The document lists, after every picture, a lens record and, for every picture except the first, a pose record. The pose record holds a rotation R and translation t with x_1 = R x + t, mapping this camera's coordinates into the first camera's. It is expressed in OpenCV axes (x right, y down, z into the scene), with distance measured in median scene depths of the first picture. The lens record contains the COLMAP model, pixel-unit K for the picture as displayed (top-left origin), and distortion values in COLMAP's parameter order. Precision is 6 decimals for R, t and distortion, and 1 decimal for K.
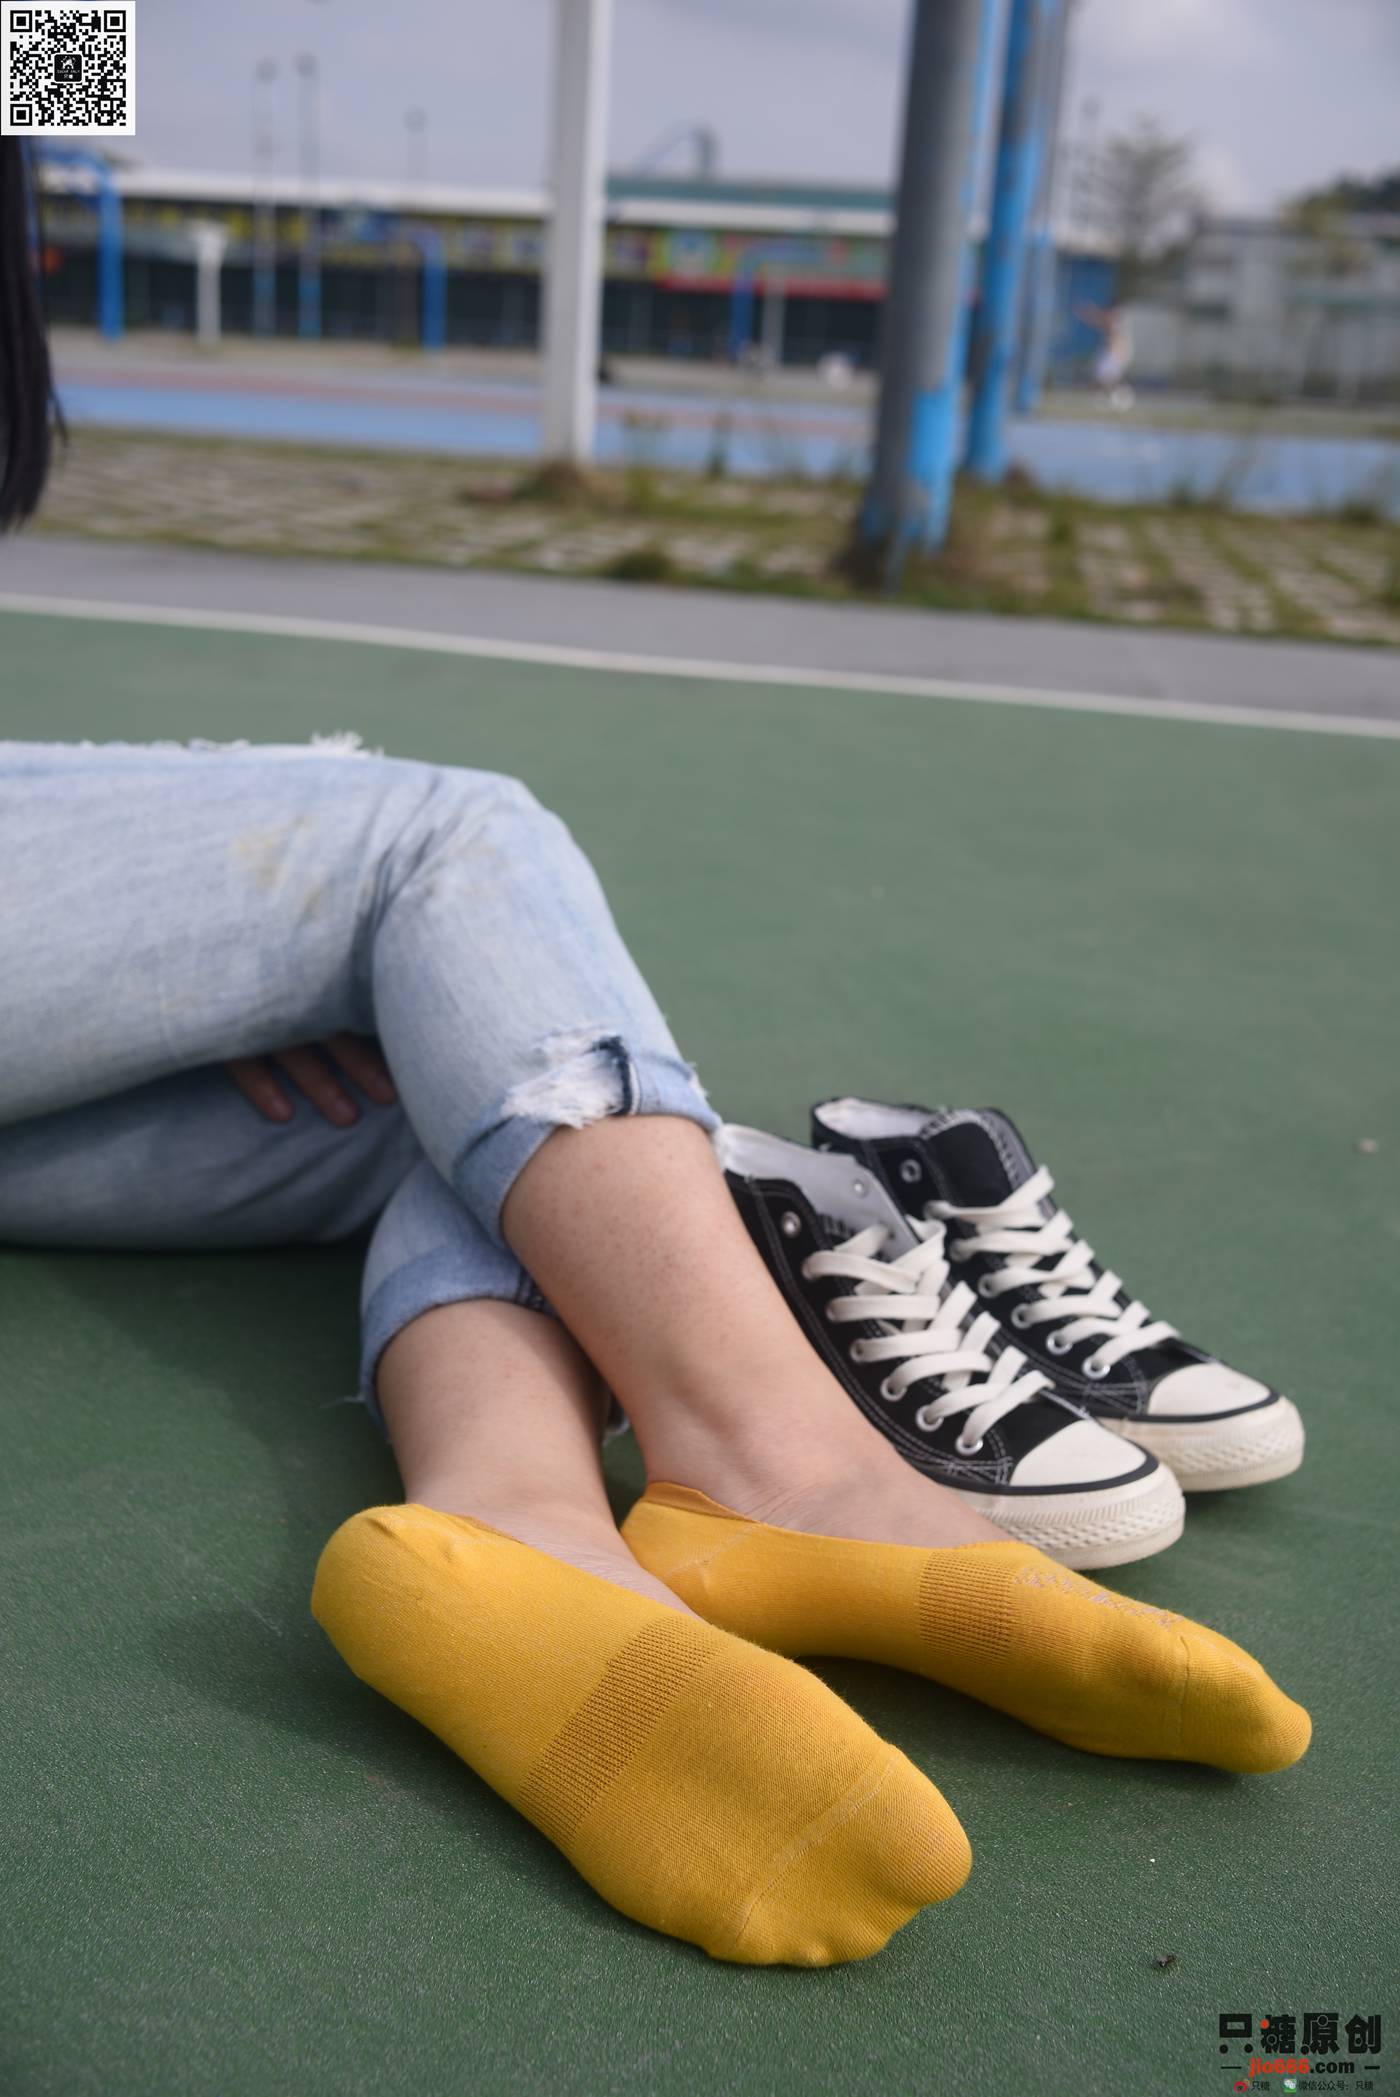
lens RADIAL K [[2161.1, 0, 702.3], [0, 2161.1, 1041.4], [0, 0, 1]] dist [0.000195, 0.010519]
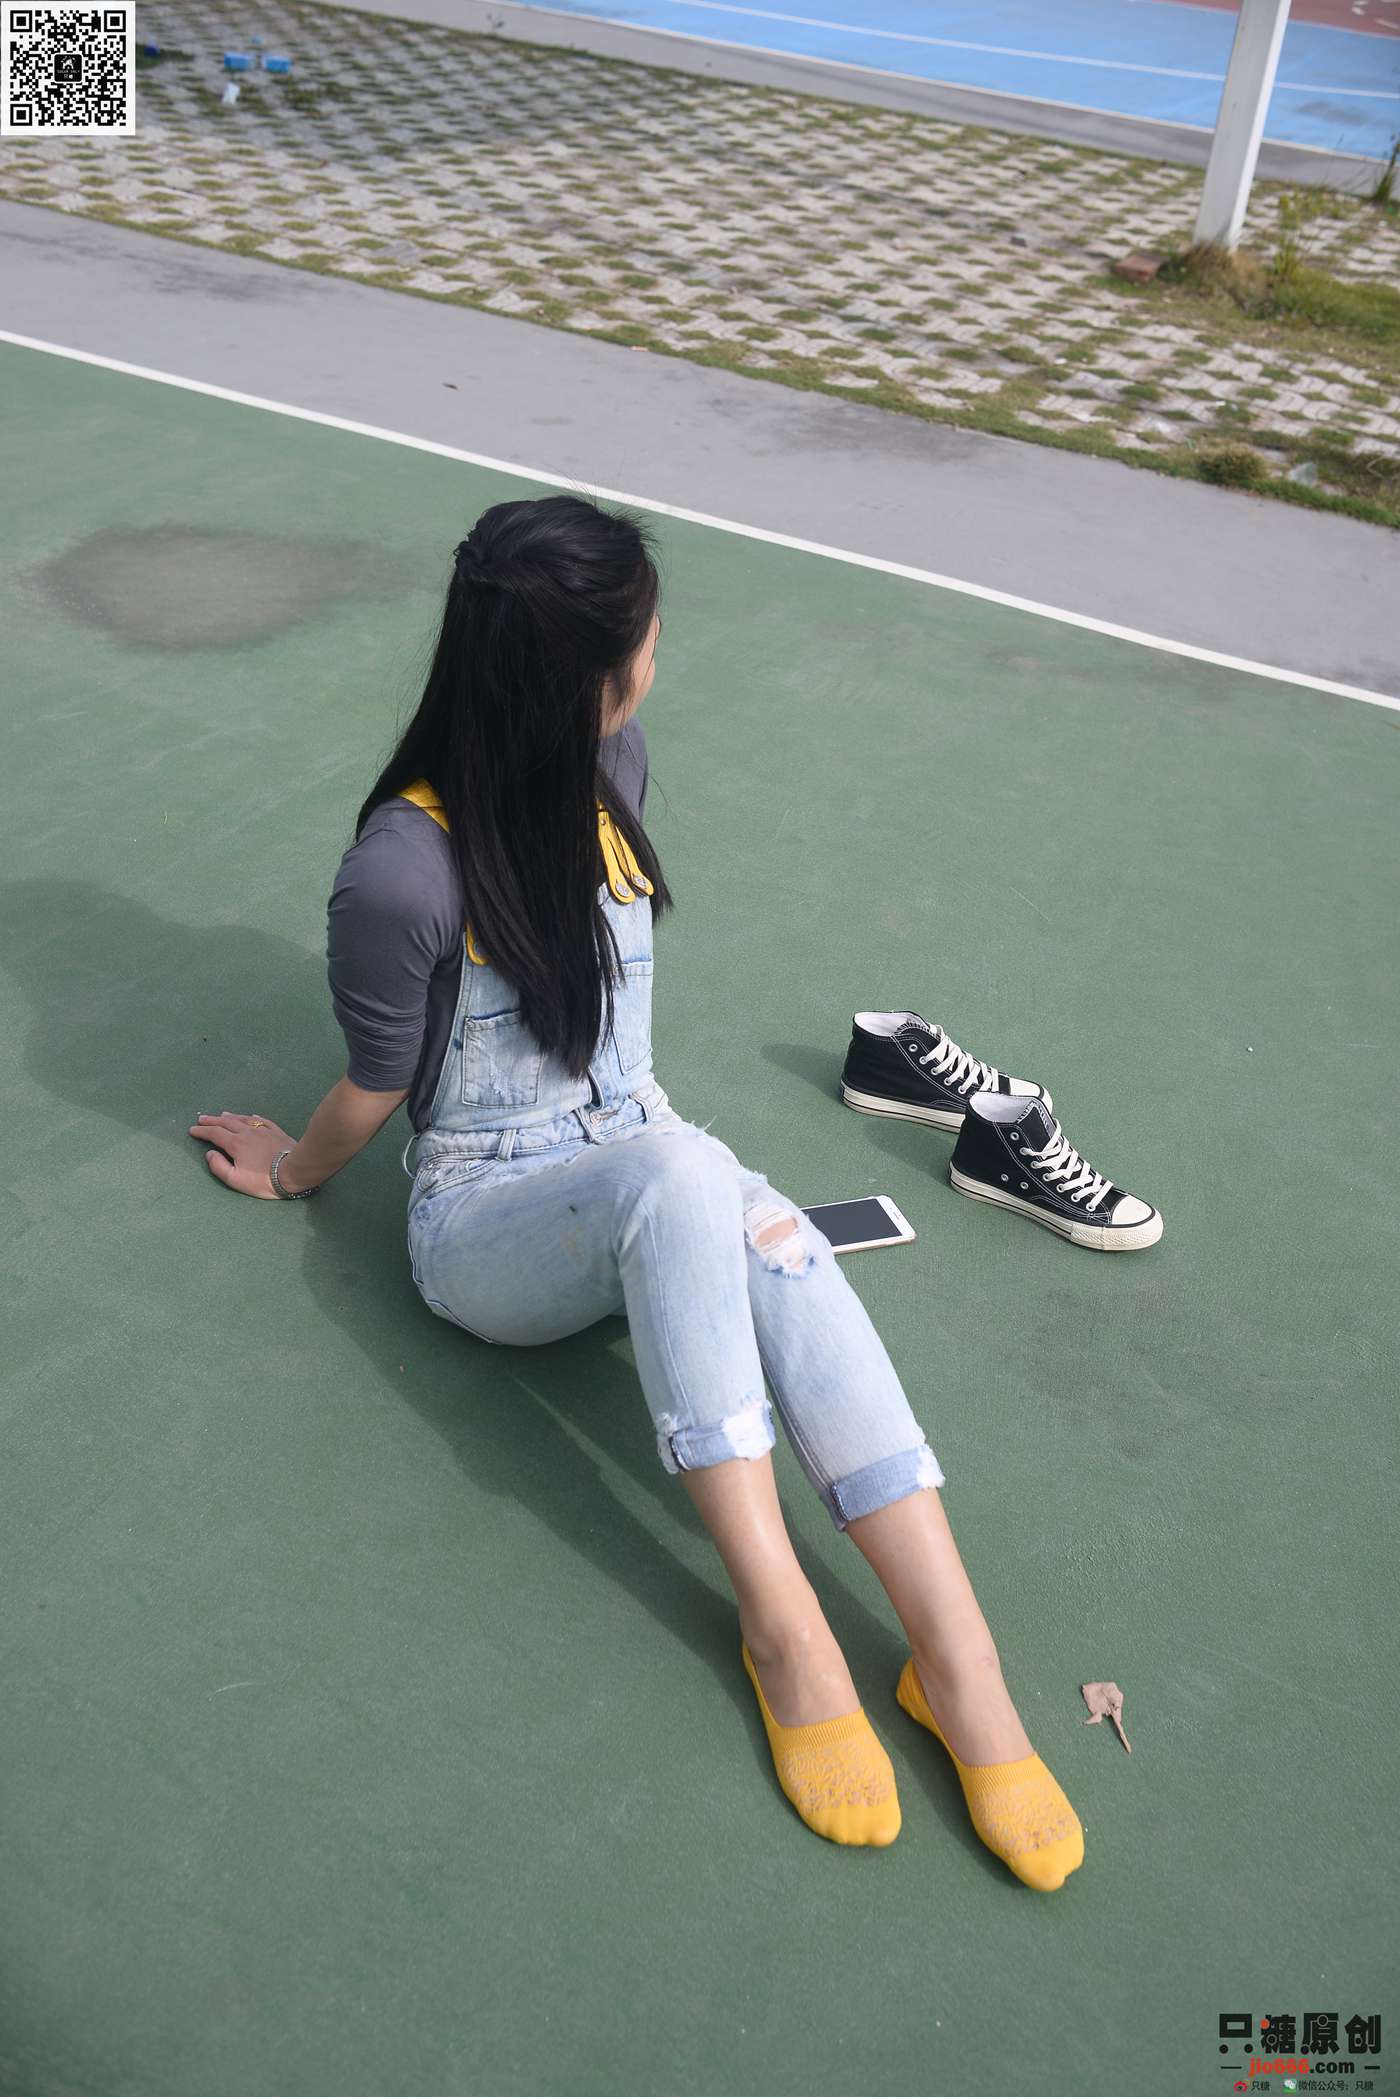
lens RADIAL K [[2123.6, 0, 698.5], [0, 2123.6, 1040.8], [0, 0, 1]] dist [-0.001175, 0.005955]
pose [[0.951690, 0.189007, -0.241997, 0.045470], [-0.126000, 0.959080, 0.253554, -0.251646], [0.280018, -0.210813, 0.936562, -0.296881]]
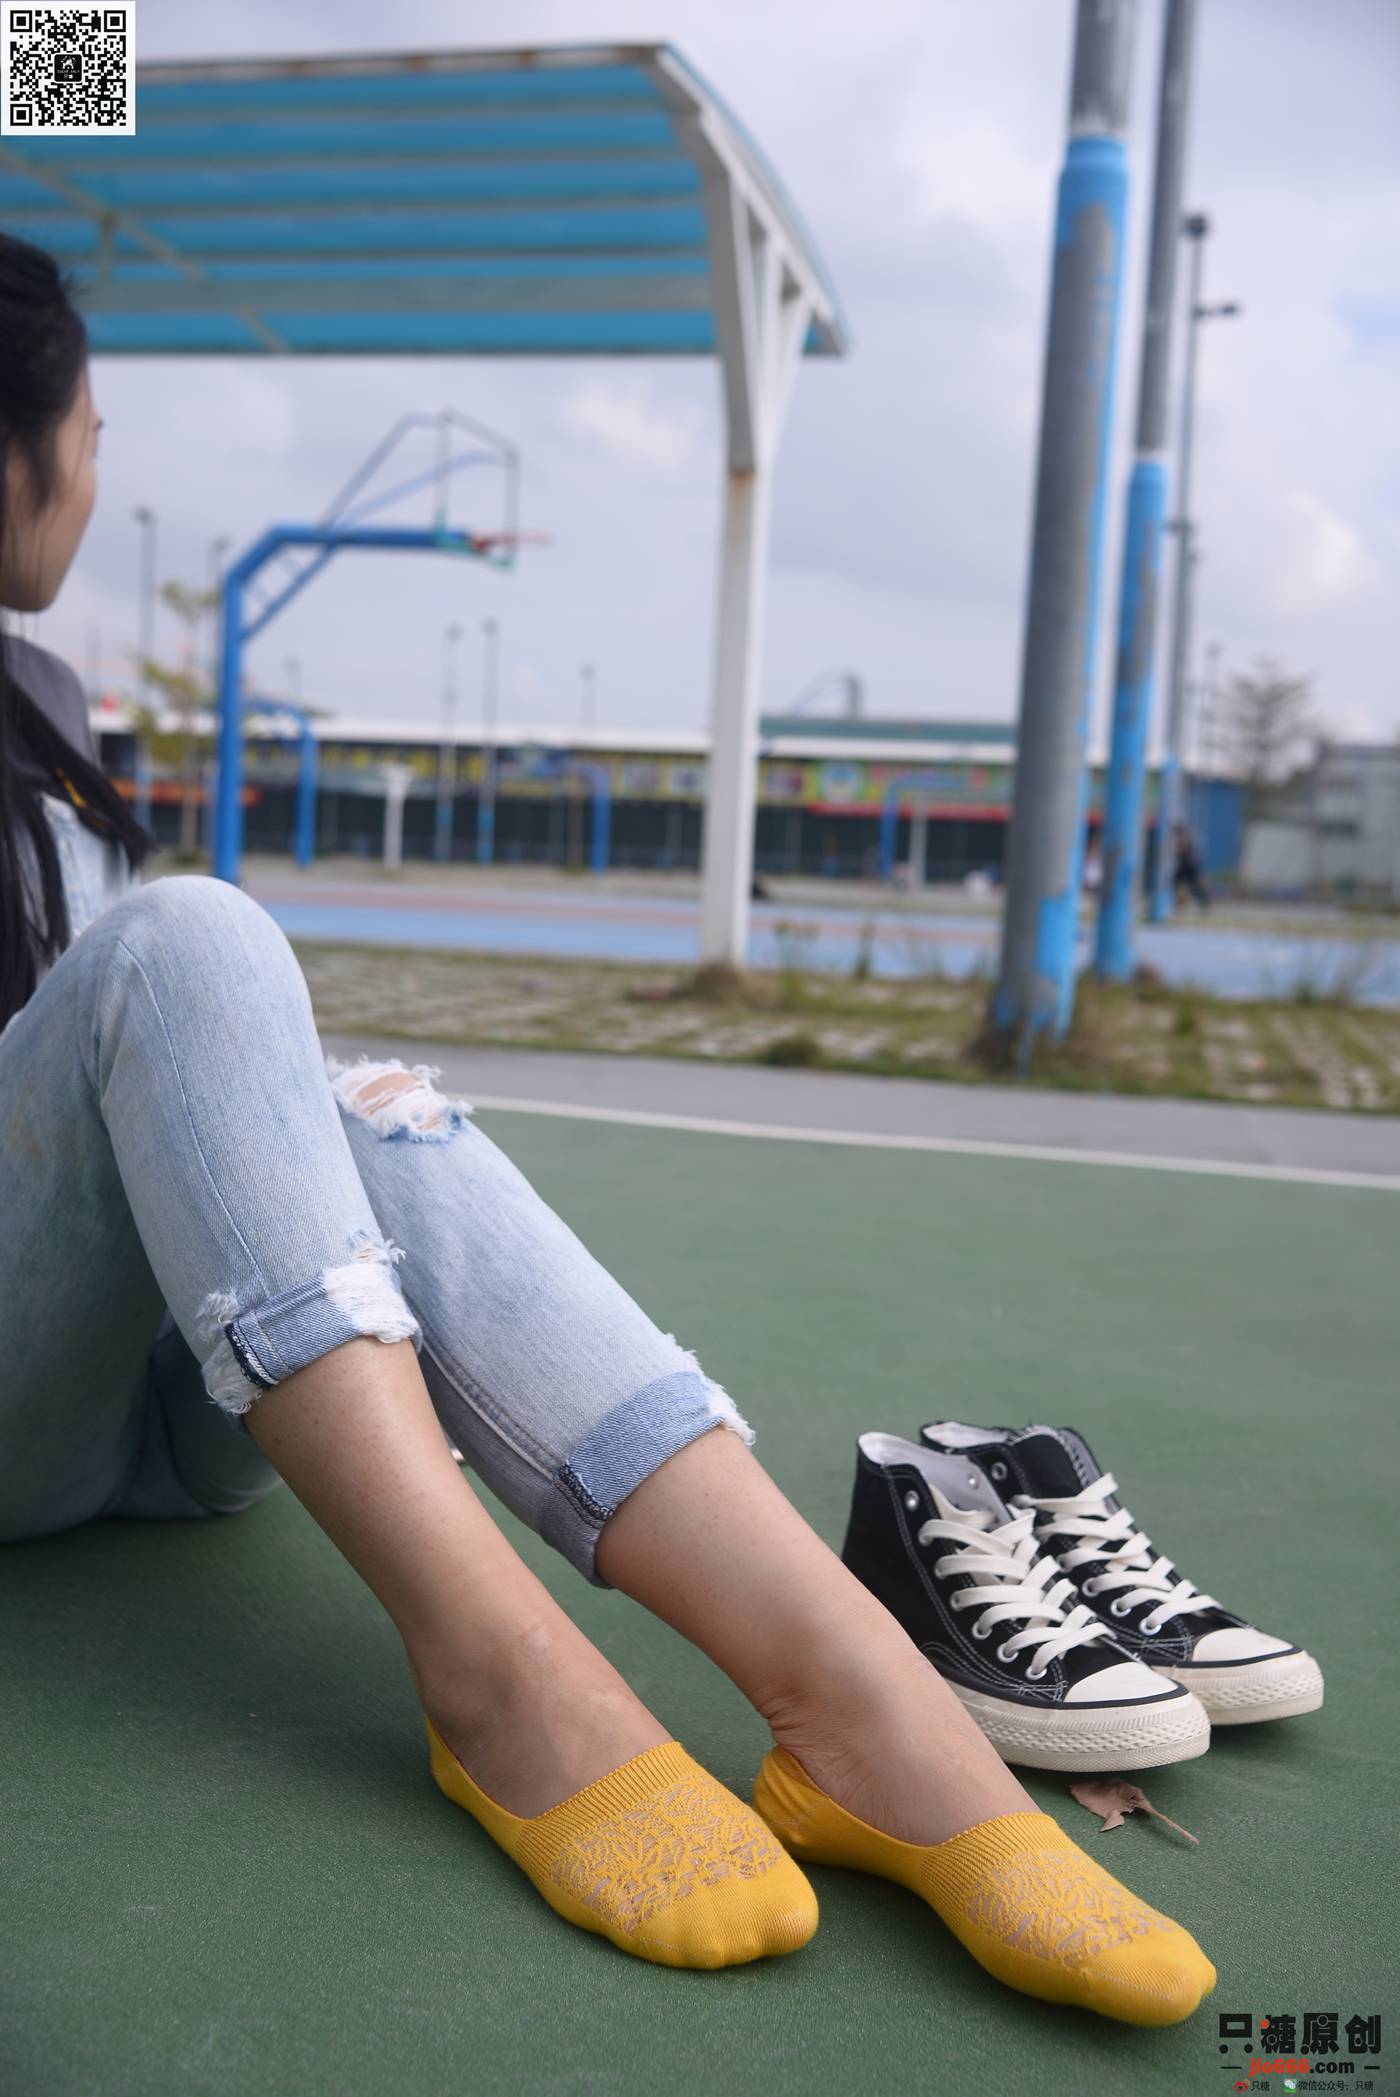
lens RADIAL K [[2143.3, 0, 700.0], [0, 2143.3, 1048.5], [0, 0, 1]] dist [-0.000986, 0.009478]
pose [[0.997453, -0.005143, -0.071140, 0.004298], [-0.010989, 0.974408, -0.224519, 0.031892], [0.070474, 0.224729, 0.971869, -0.083714]]
